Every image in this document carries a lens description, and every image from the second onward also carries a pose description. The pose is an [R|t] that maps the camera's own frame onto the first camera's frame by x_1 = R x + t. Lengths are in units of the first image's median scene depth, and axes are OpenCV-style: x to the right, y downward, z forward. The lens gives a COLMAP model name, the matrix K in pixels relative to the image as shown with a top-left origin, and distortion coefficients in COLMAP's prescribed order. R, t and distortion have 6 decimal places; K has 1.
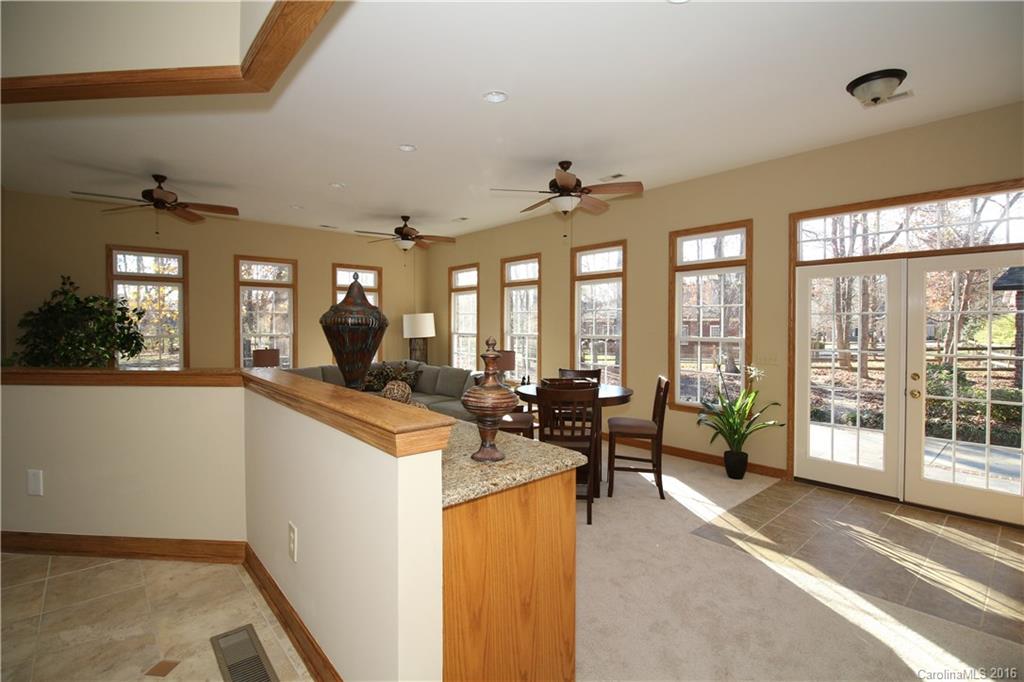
lens RADIAL K [[476.1, 0, 511.1], [0, 476.1, 335.9], [0, 0, 1]] dist [-0.004363, -0.008801]
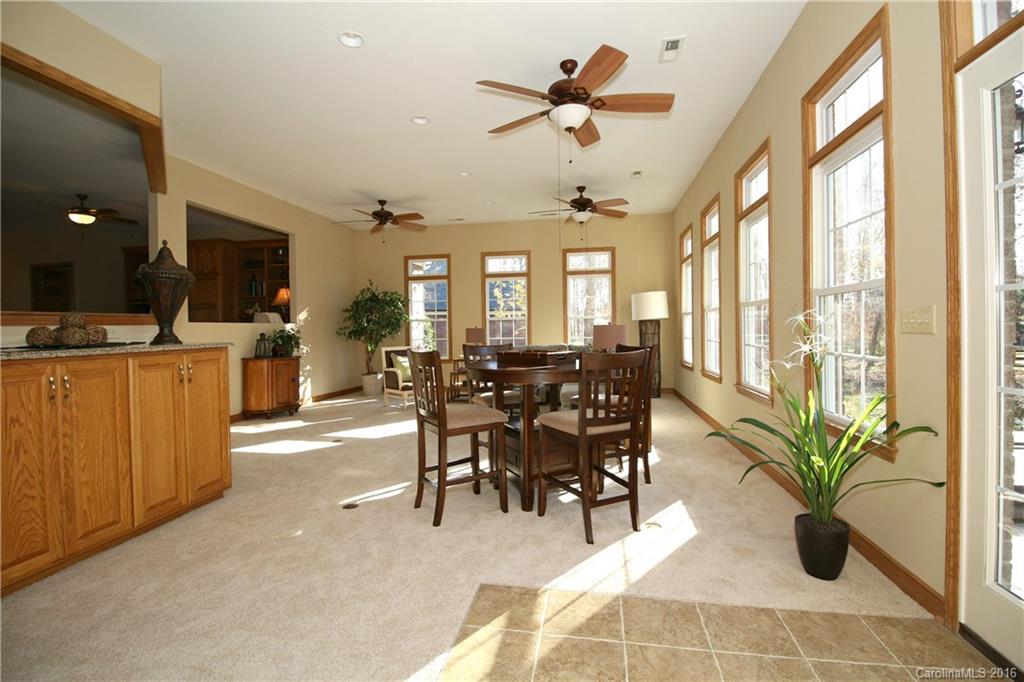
lens RADIAL K [[476.1, 0, 508.6], [0, 476.1, 340.8], [0, 0, 1]] dist [-0.004363, -0.008801]
pose [[0.613253, 0.009880, -0.789825, 0.682653], [-0.002430, 0.999941, 0.010622, 0.066882], [0.789883, -0.004595, 0.613240, 0.494107]]
